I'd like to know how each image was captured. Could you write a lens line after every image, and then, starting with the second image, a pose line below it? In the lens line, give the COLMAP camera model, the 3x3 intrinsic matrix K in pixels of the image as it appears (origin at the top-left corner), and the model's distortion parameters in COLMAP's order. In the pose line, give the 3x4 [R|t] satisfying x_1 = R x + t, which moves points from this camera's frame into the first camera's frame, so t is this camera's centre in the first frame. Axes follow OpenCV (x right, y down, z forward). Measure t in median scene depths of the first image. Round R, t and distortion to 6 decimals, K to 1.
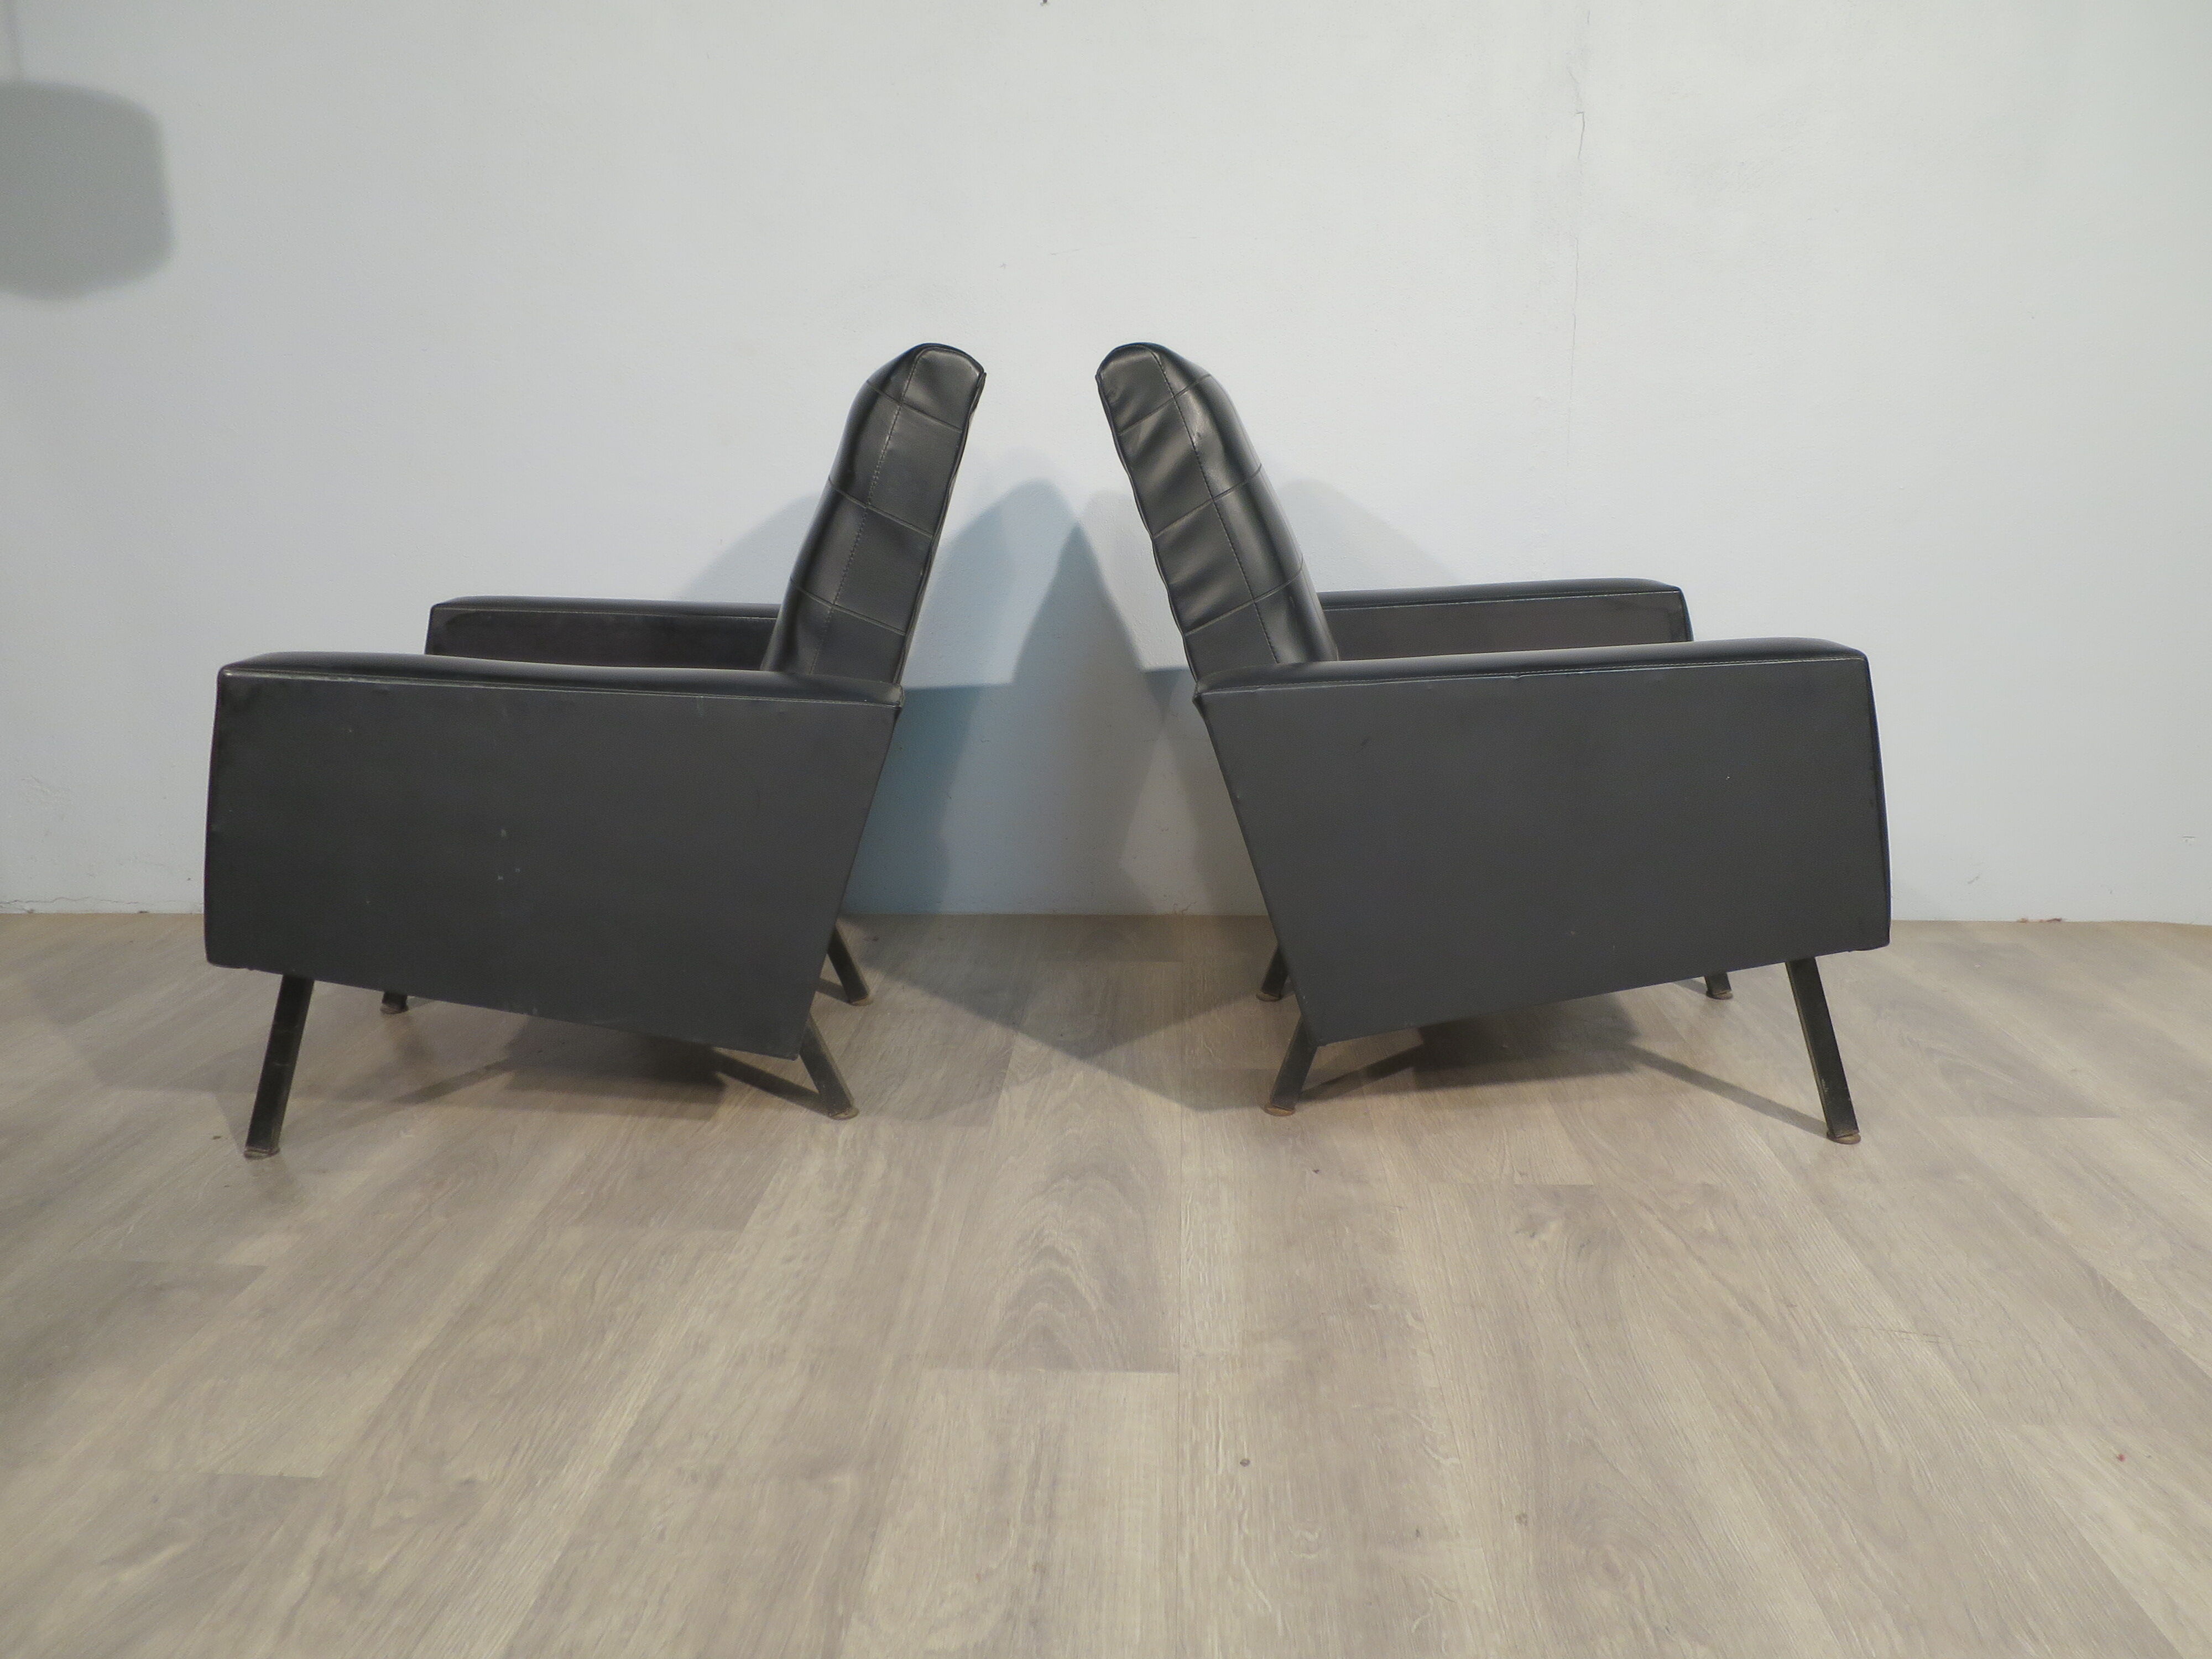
lens RADIAL K [[1553.1, 0, 1116.1], [0, 1553.1, 841.3], [0, 0, 1]] dist [-0.039690, 0.008347]
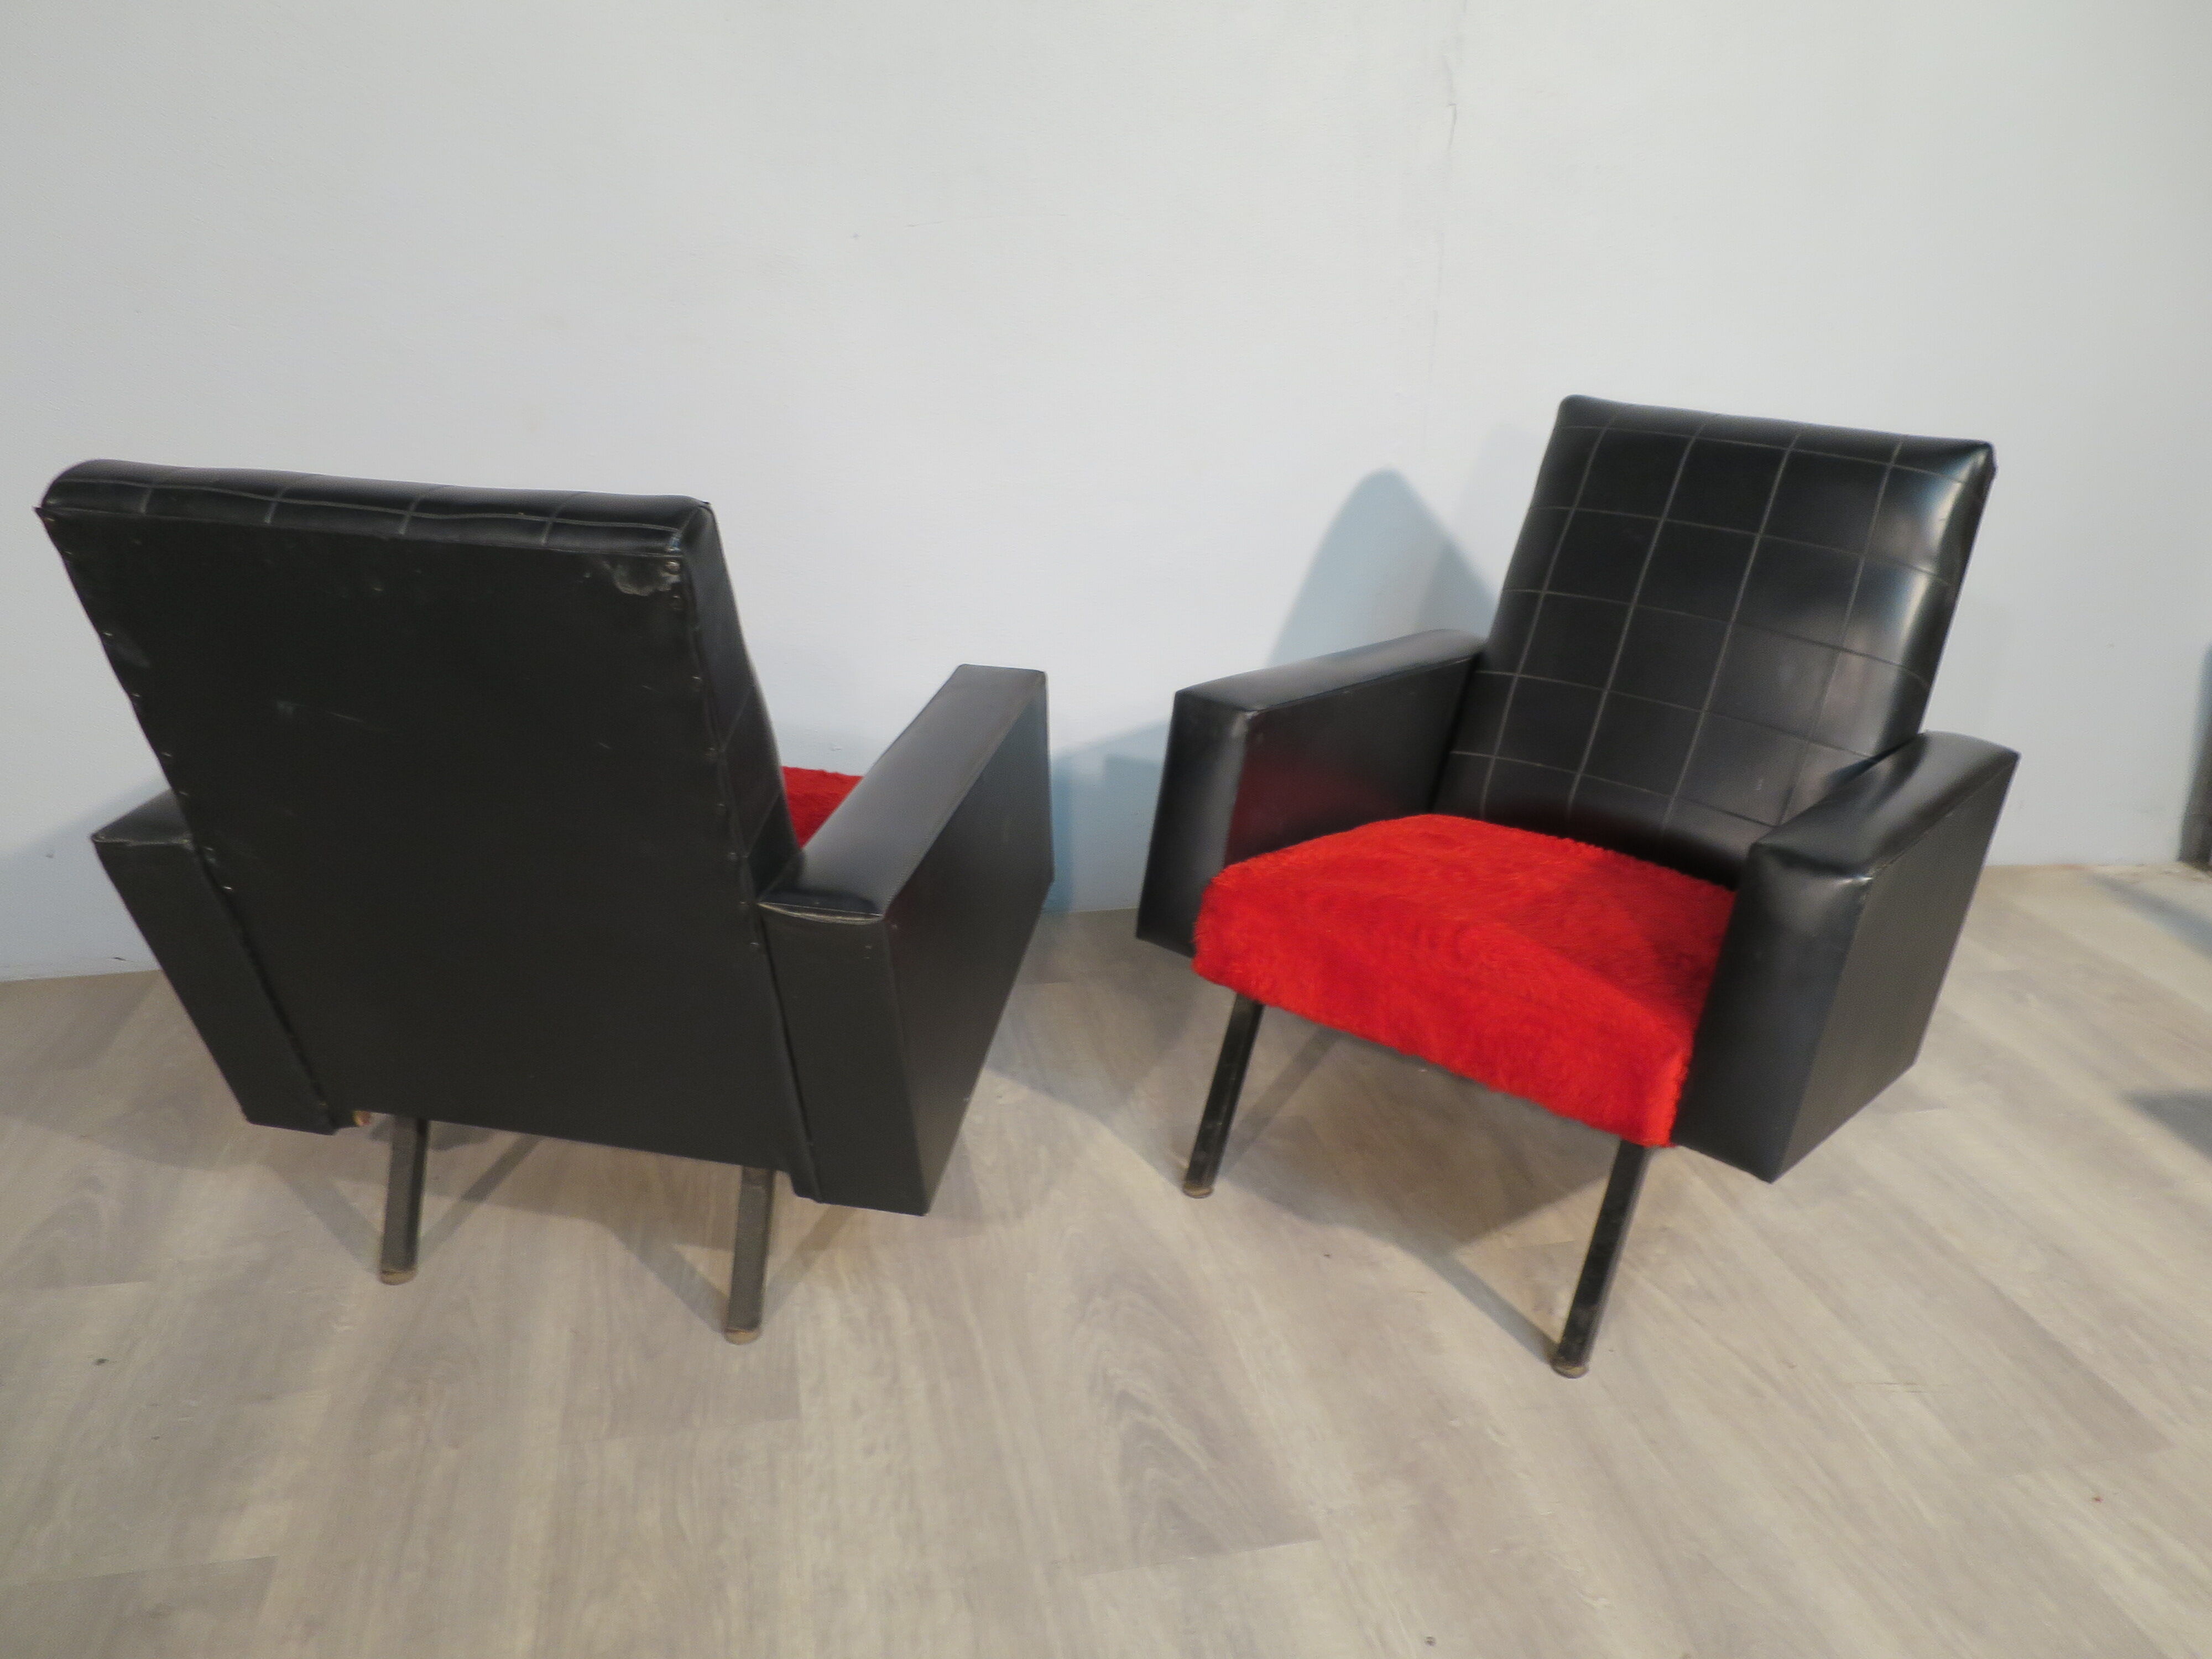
lens RADIAL K [[1553.1, 0, 1101.1], [0, 1553.1, 835.1], [0, 0, 1]] dist [-0.039690, 0.008347]
pose [[0.965076, -0.056402, 0.255825, -0.322095], [0.022773, 0.990913, 0.132560, -0.249742], [-0.260977, -0.122104, 0.957592, 0.105633]]
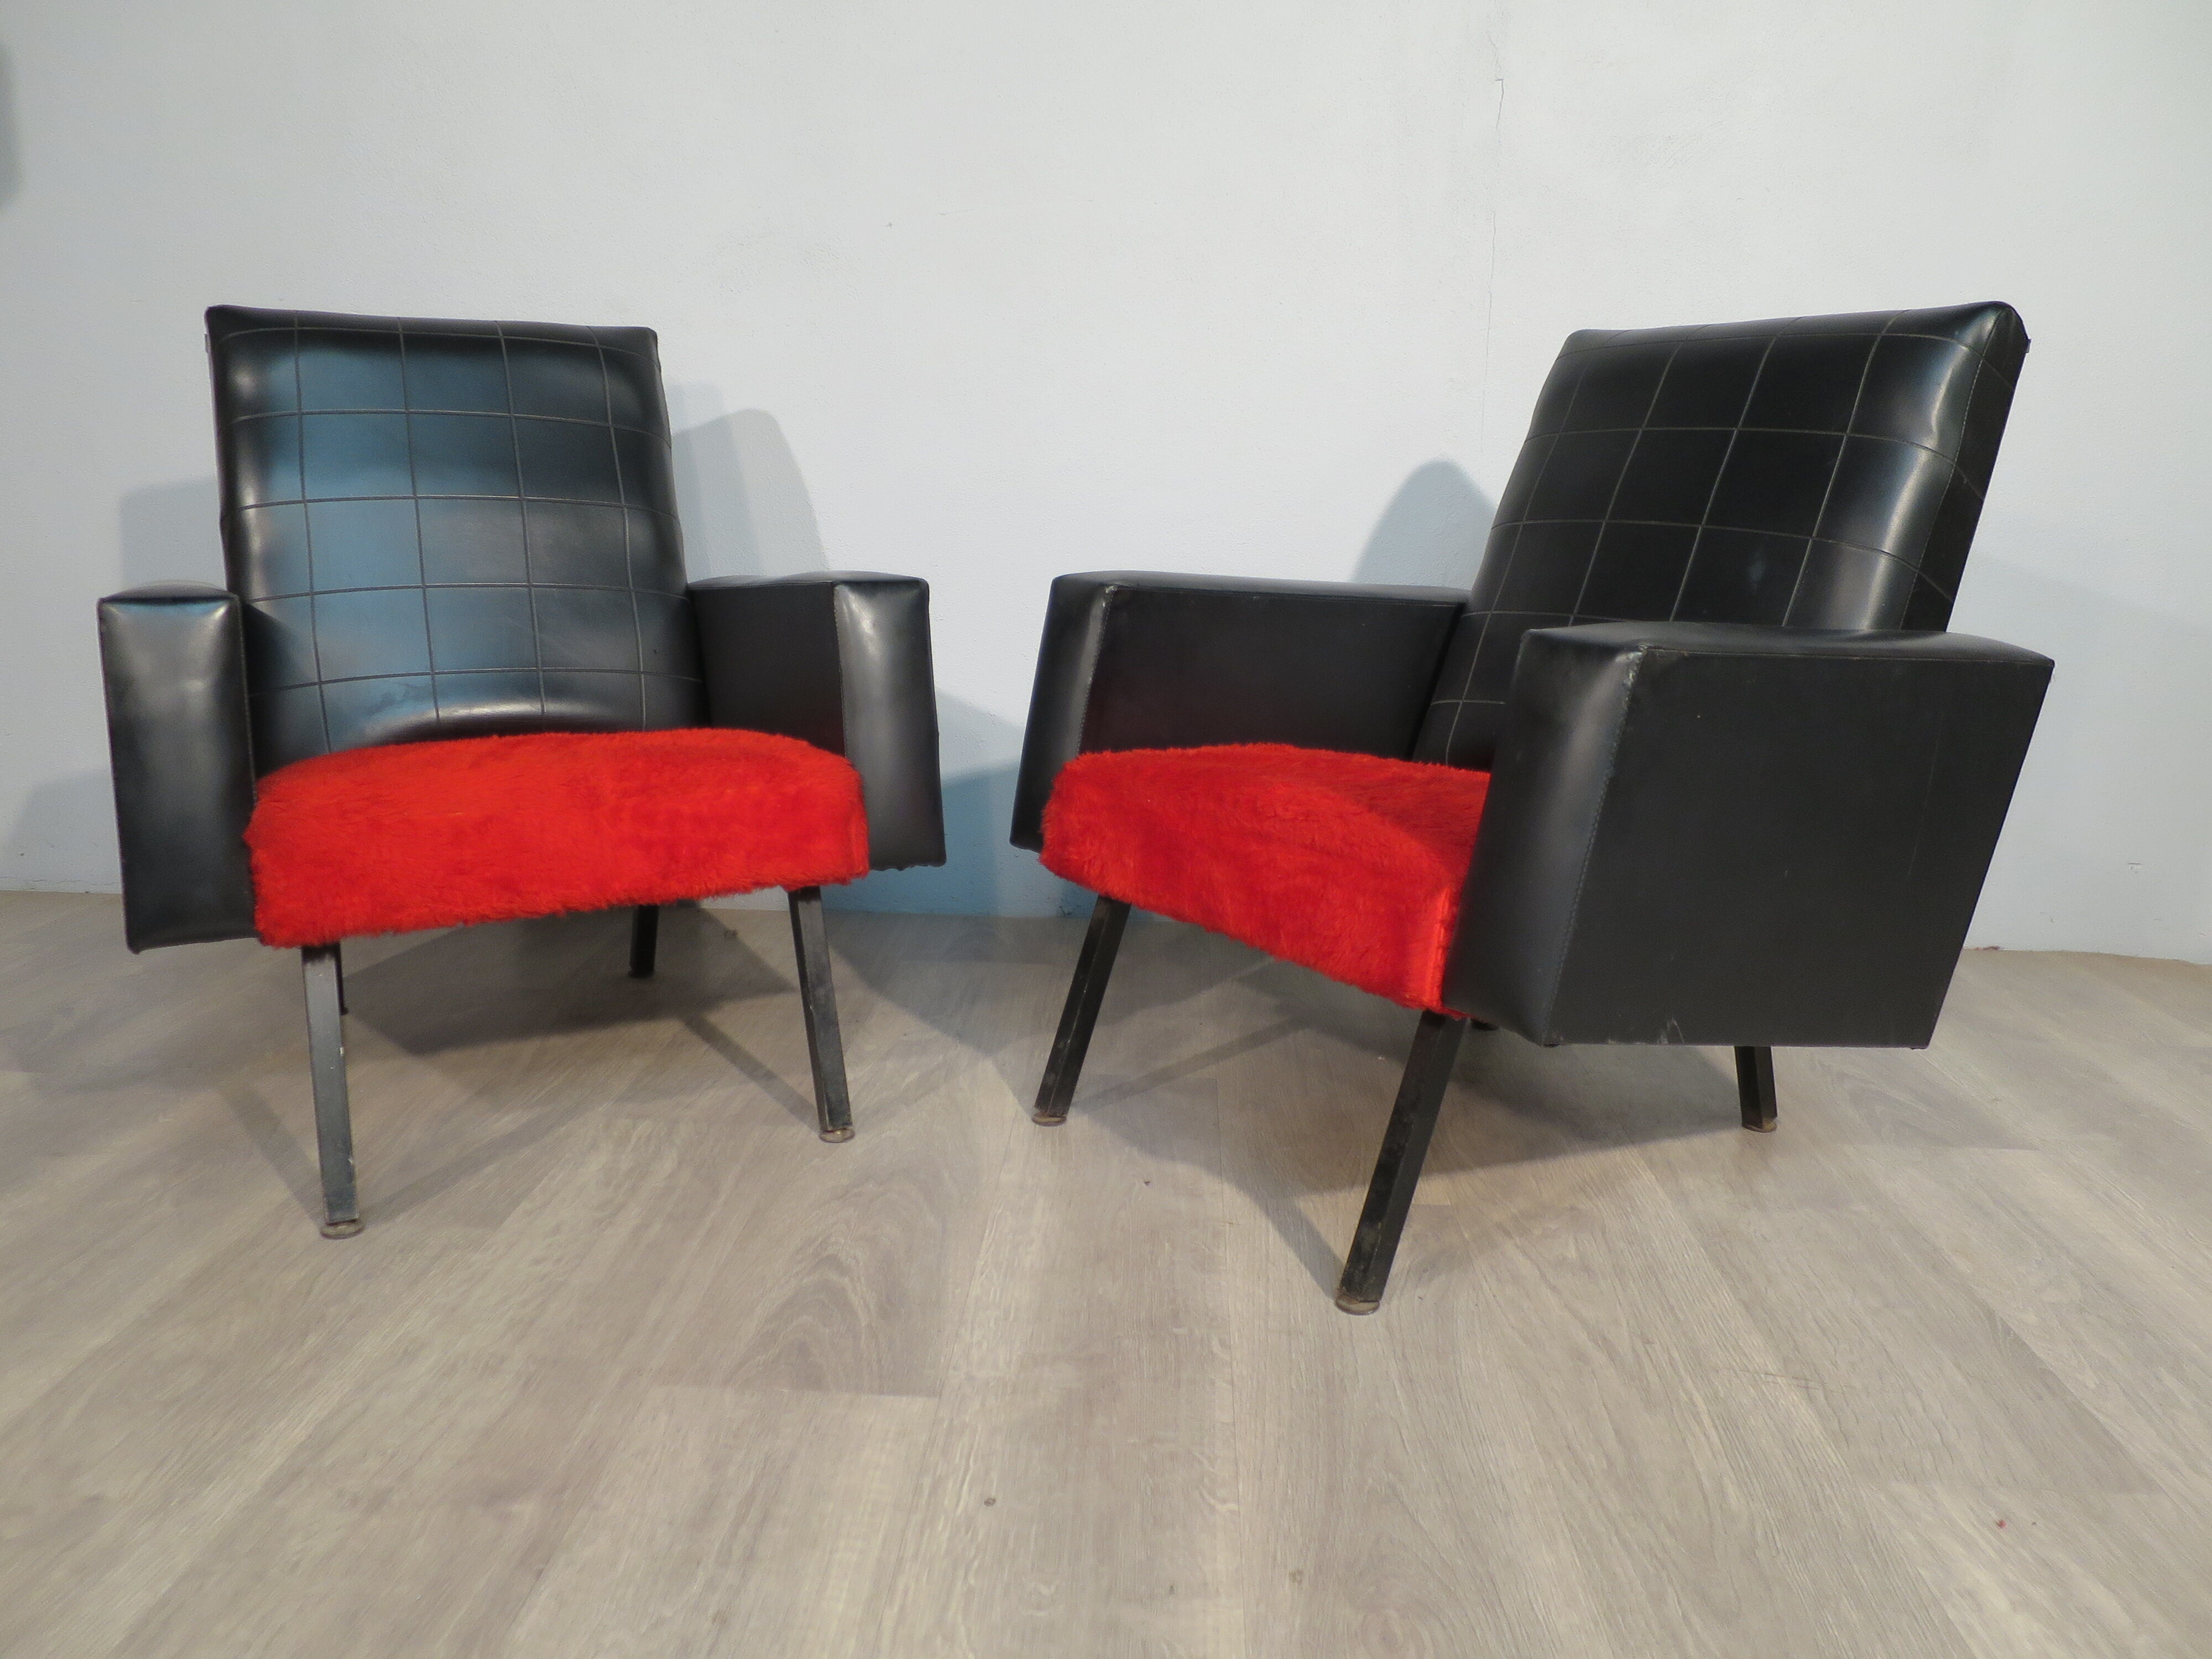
lens RADIAL K [[1553.1, 0, 1108.2], [0, 1553.1, 847.7], [0, 0, 1]] dist [-0.039690, 0.008347]
pose [[0.999651, 0.026043, 0.004418, 0.118558], [-0.025946, 0.999449, -0.020715, 0.043947], [-0.004955, 0.020593, 0.999776, 0.107579]]
